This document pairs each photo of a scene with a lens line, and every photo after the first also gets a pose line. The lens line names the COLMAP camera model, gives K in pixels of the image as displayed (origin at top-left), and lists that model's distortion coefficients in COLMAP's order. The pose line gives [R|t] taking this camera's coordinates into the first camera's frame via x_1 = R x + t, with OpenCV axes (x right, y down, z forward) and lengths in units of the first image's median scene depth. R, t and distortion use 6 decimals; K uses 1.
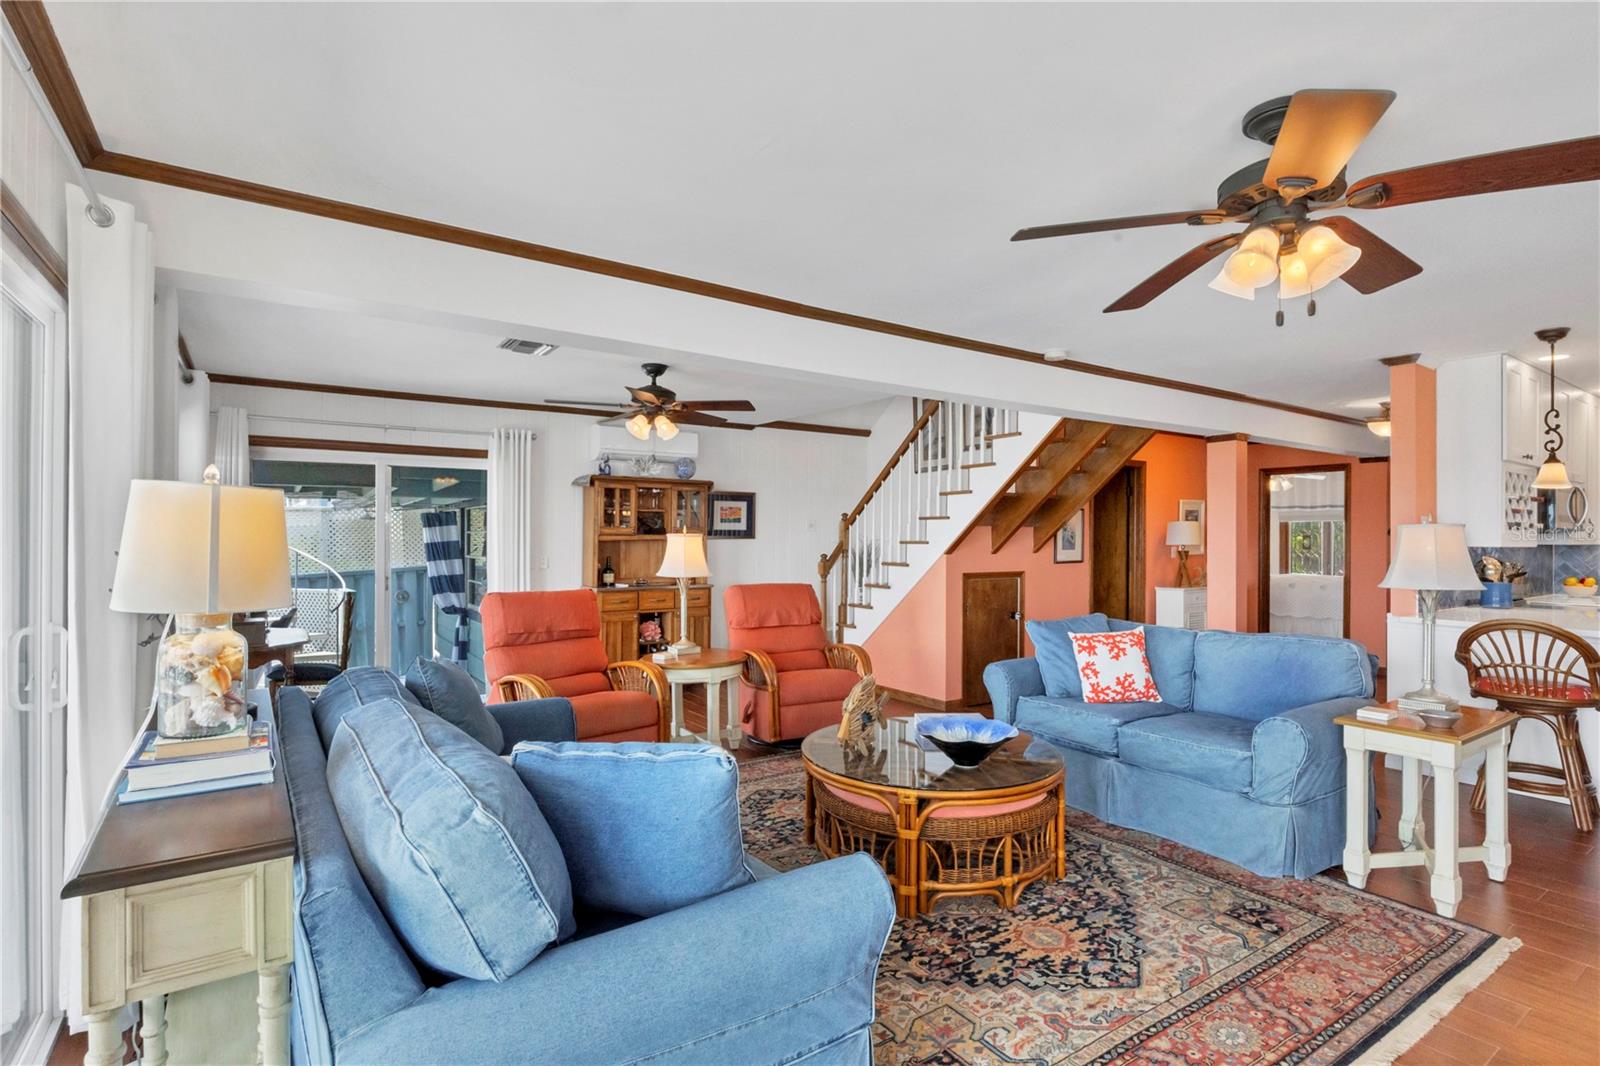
lens RADIAL K [[771.7, 0, 793.7], [0, 771.7, 536.3], [0, 0, 1]] dist [-0.002650, -0.000135]
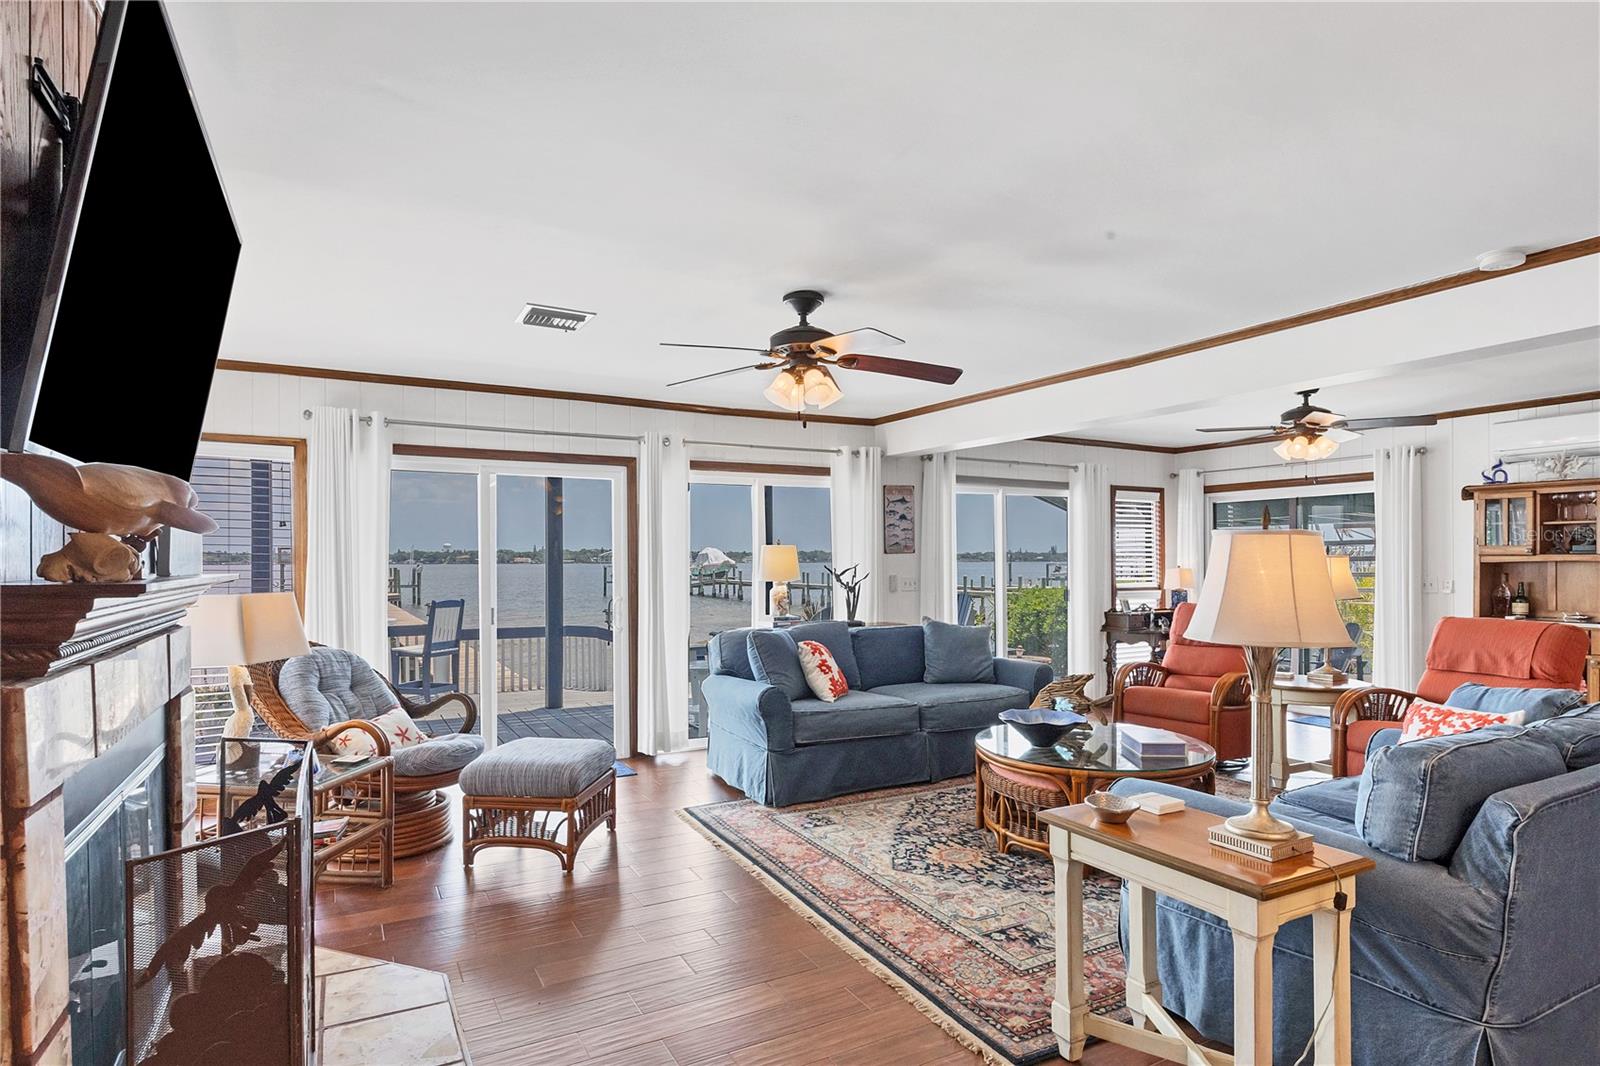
lens RADIAL K [[840.3, 0, 836.6], [0, 840.3, 564.3], [0, 0, 1]] dist [0.007657, 0.001180]
pose [[-0.052094, 0.003638, -0.998636, 1.449615], [0.001924, 0.999992, 0.003543, 0.006643], [0.998640, -0.001737, -0.052100, 0.701100]]
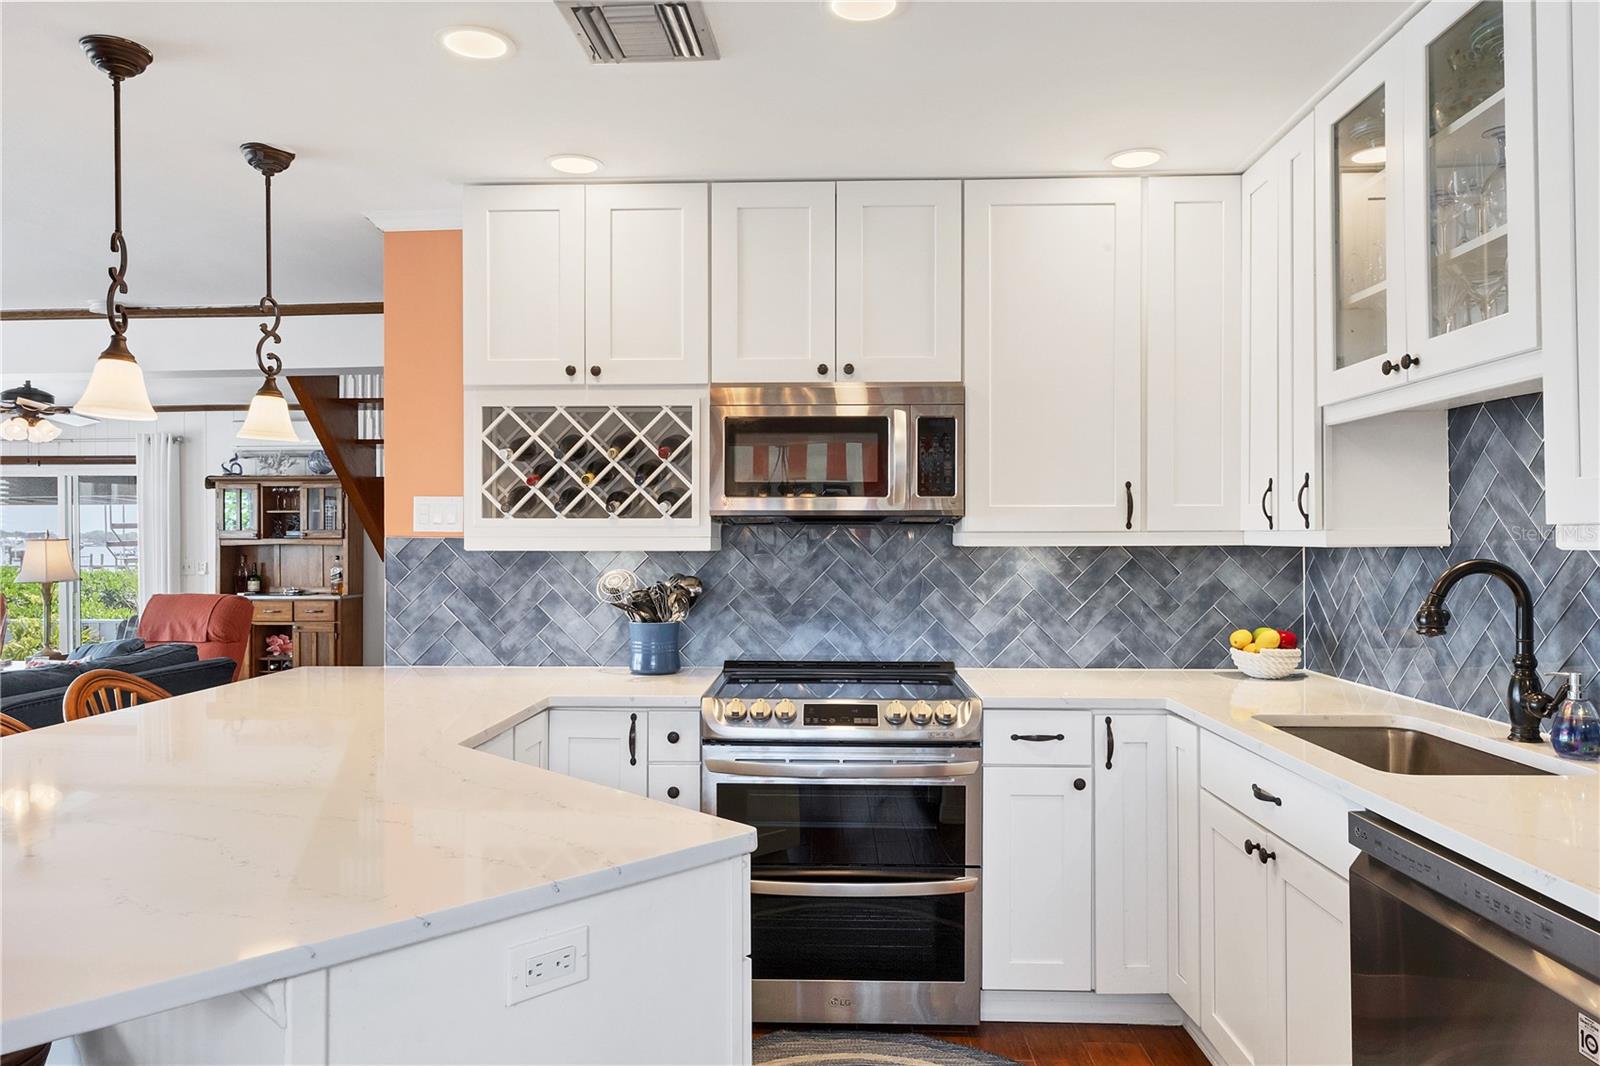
lens RADIAL K [[1052.5, 0, 797.0], [0, 1052.5, 532.4], [0, 0, 1]] dist [0.000735, -0.000400]
pose [[0.820353, -0.010163, -0.571767, 2.148125], [0.006954, 0.999945, -0.007796, 0.009464], [0.571815, 0.002420, 0.820379, 0.719788]]
